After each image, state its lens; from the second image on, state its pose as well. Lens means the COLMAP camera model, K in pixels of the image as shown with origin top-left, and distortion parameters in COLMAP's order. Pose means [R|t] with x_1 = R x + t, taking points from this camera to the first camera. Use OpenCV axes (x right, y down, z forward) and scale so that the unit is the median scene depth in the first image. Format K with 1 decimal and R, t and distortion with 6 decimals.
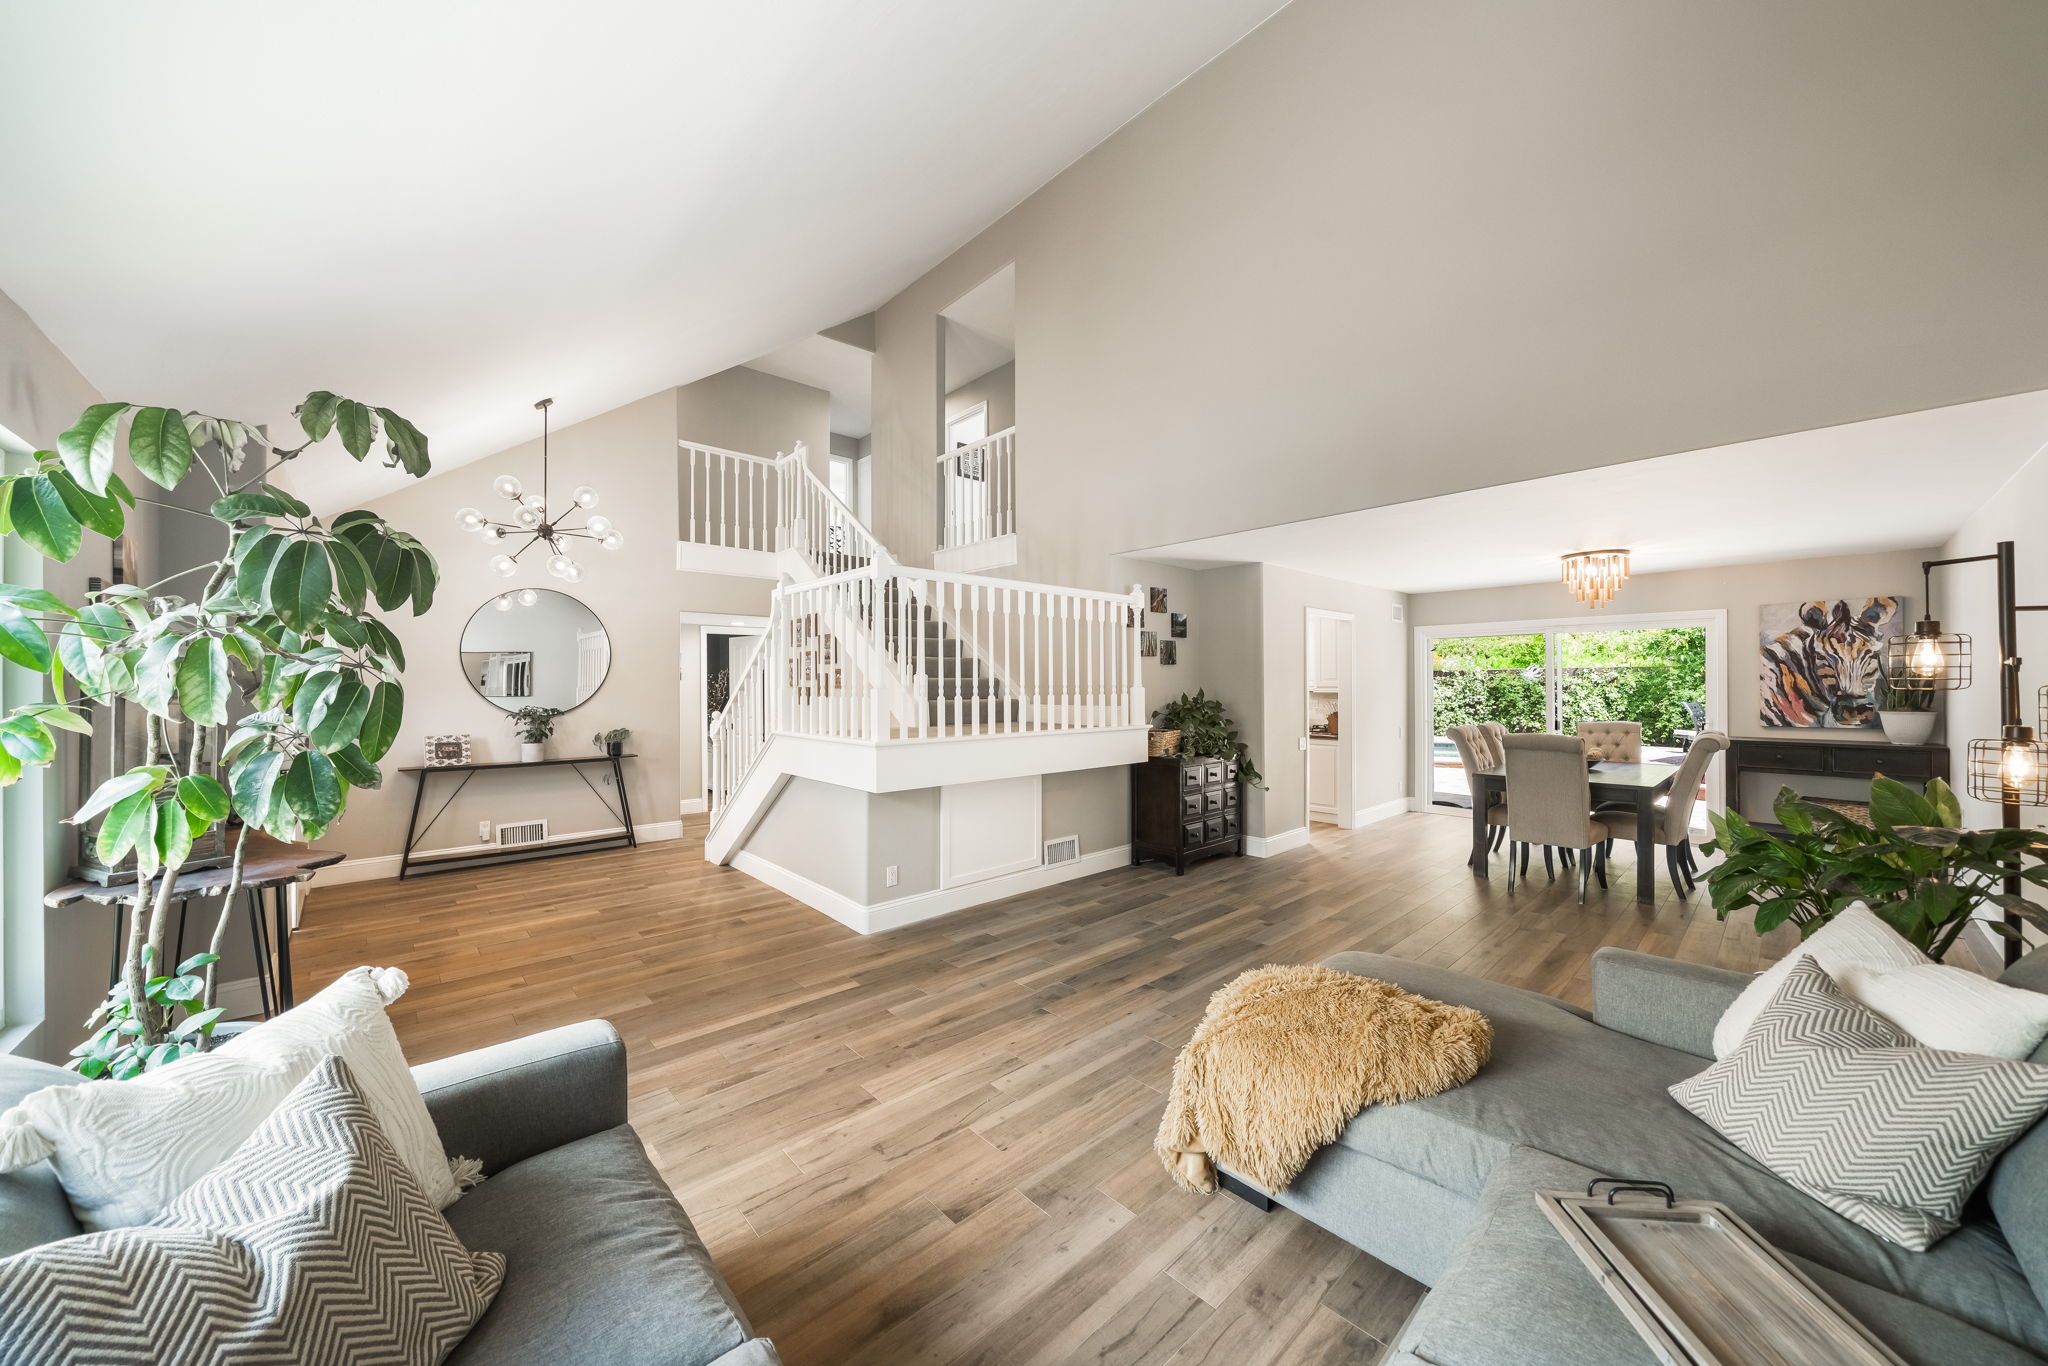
lens RADIAL K [[662.9, 0, 1024.4], [0, 662.9, 685.7], [0, 0, 1]] dist [0.000248, 0.000003]
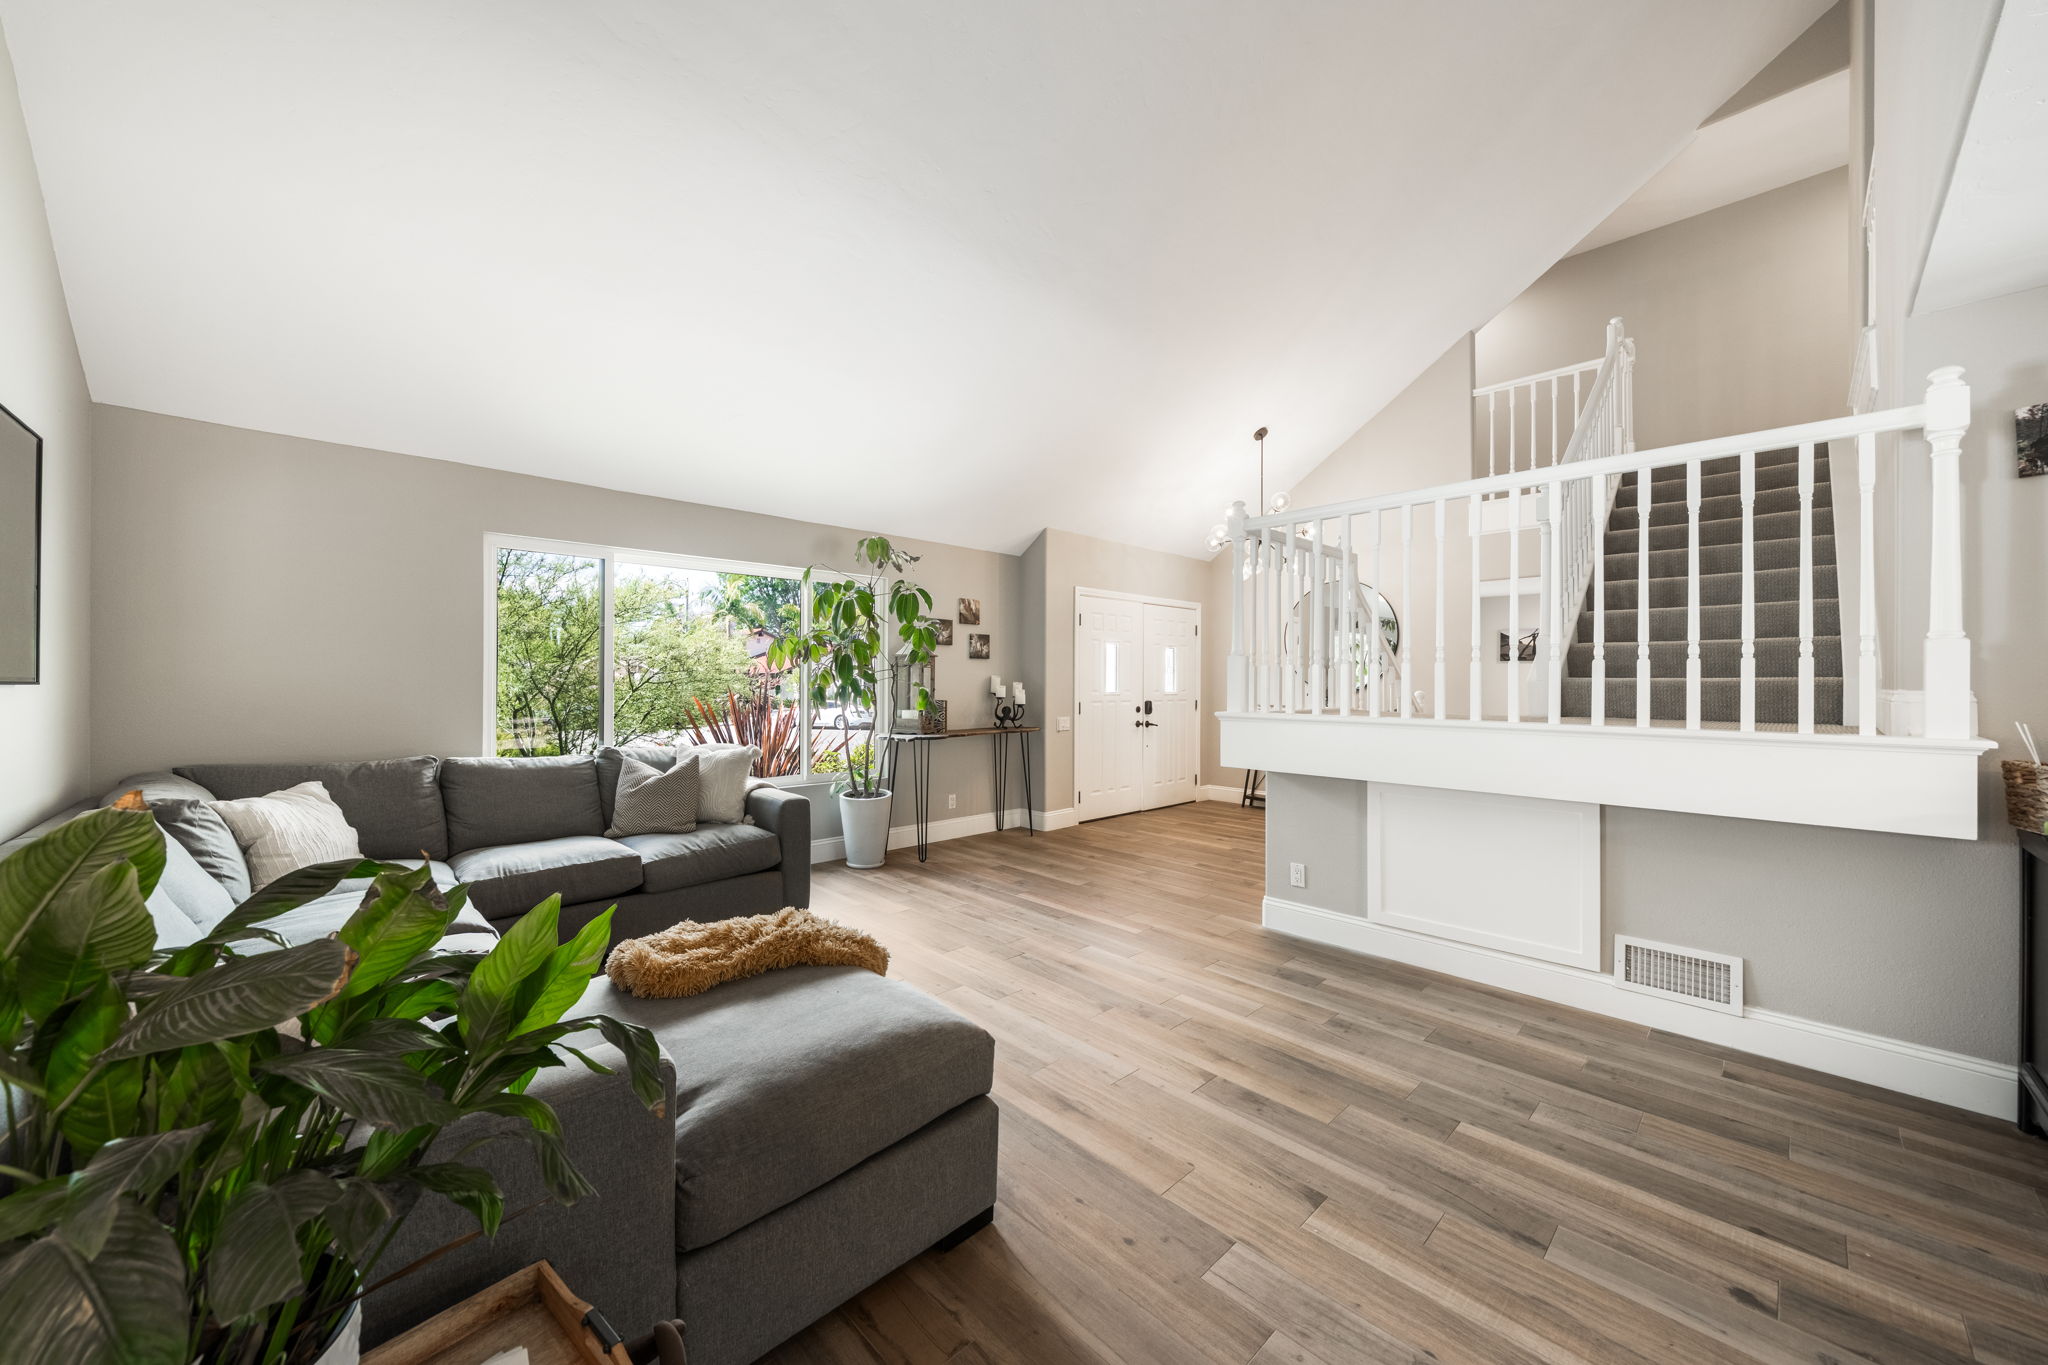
lens RADIAL K [[706.6, 0, 1020.6], [0, 706.6, 678.3], [0, 0, 1]] dist [-0.000666, -0.000051]
pose [[0.079636, -0.000192, -0.996824, 0.676458], [0.001203, 0.999999, -0.000096, 0.030932], [0.996823, -0.001192, 0.079636, 0.561250]]
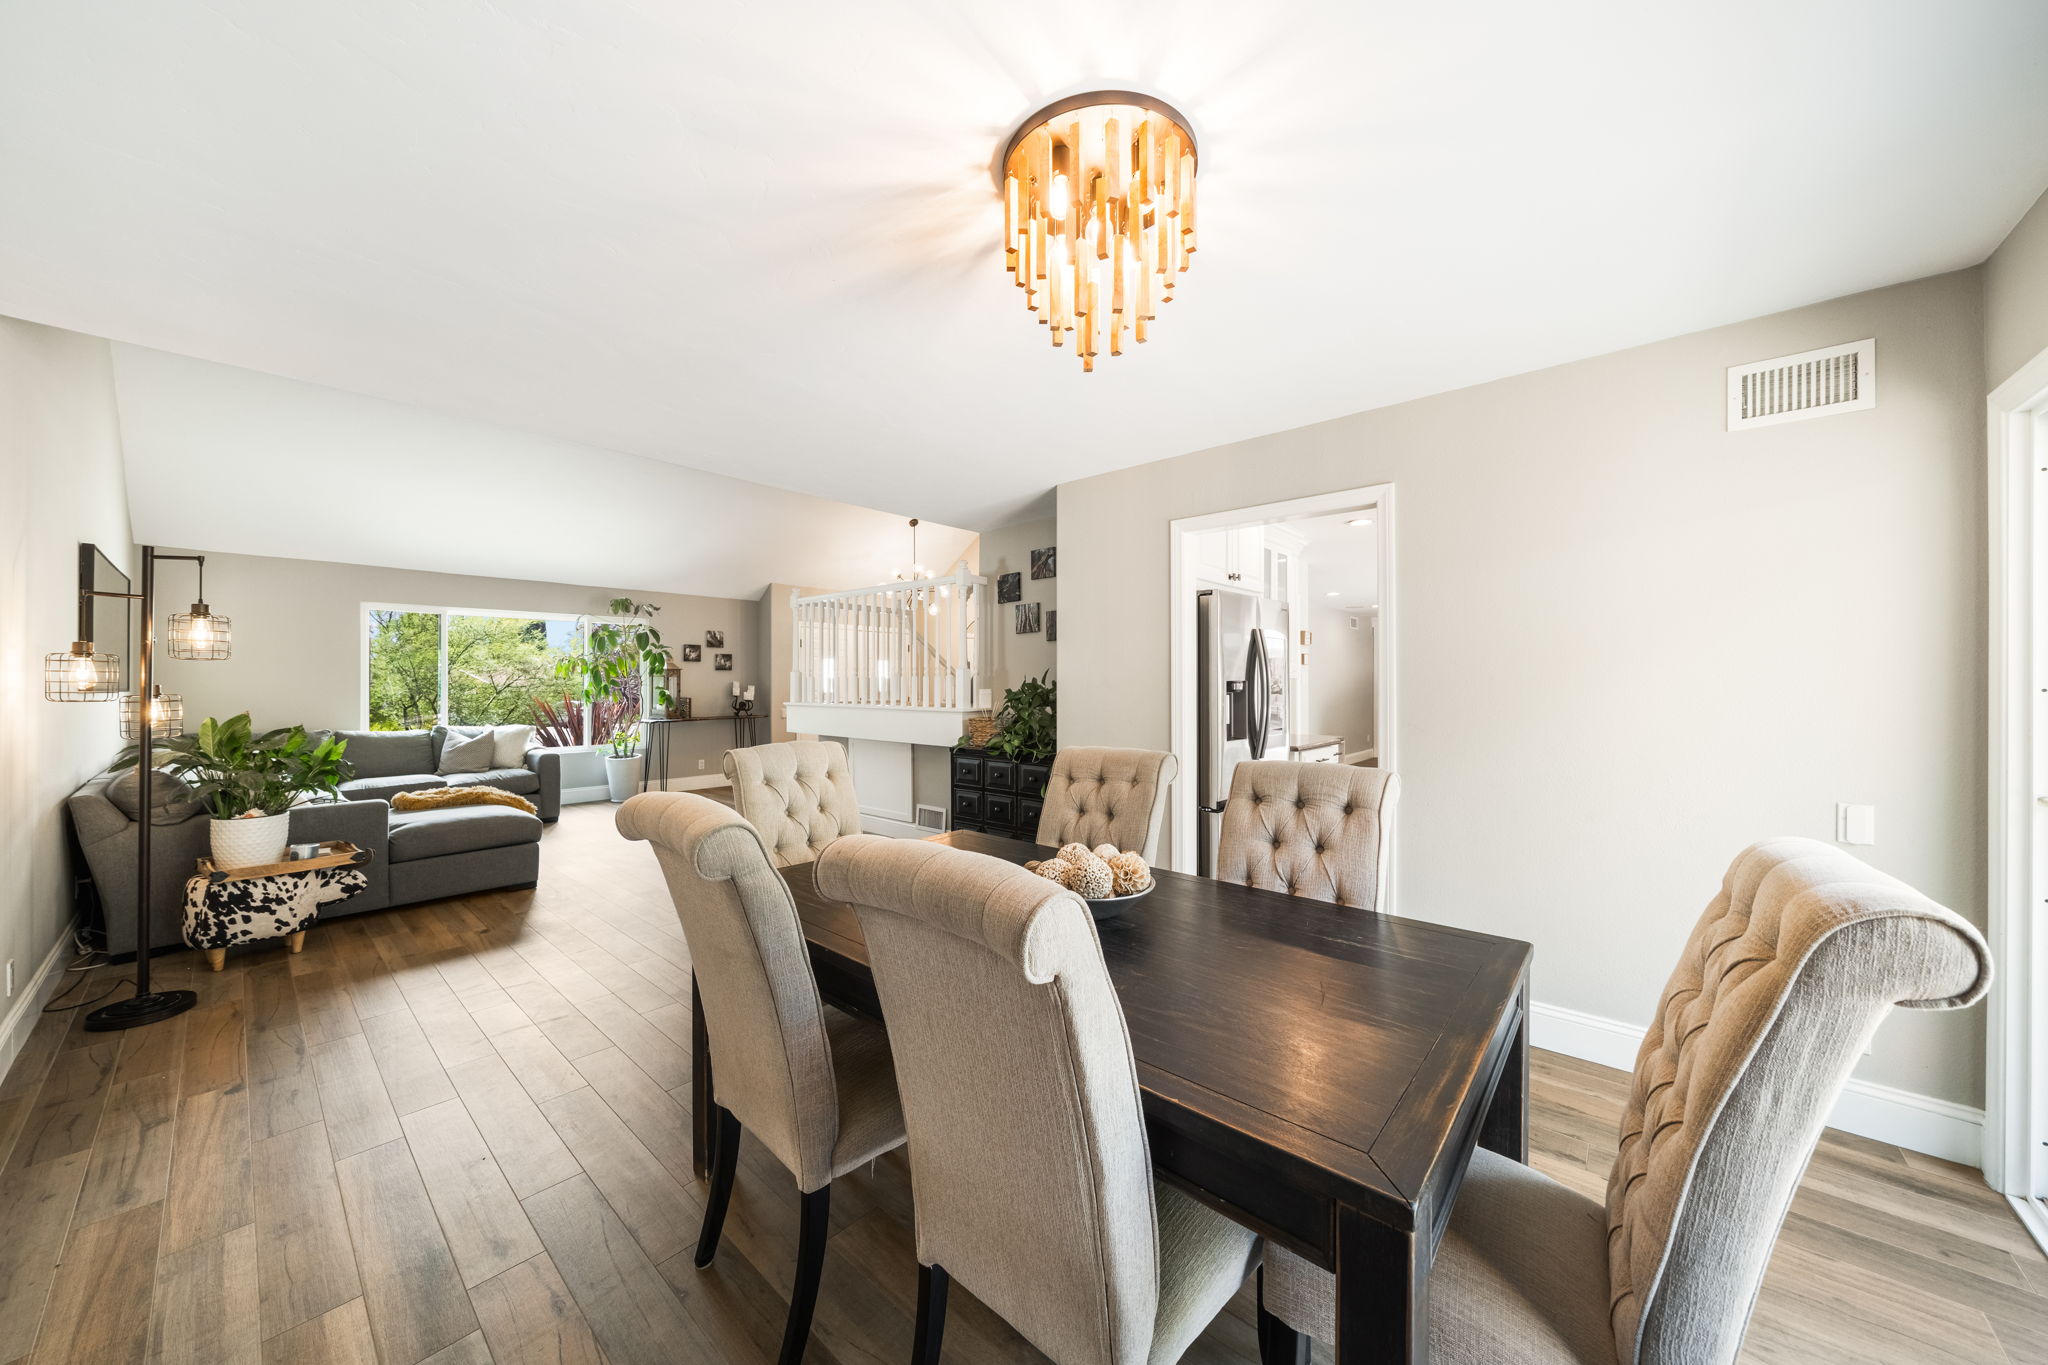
lens RADIAL K [[706.6, 0, 1027.4], [0, 706.6, 677.9], [0, 0, 1]] dist [-0.000666, -0.000051]
pose [[0.144224, 0.000630, -0.989545, 1.524748], [0.008579, 0.999961, 0.001887, 0.017794], [0.989508, -0.008761, 0.144213, 1.210995]]
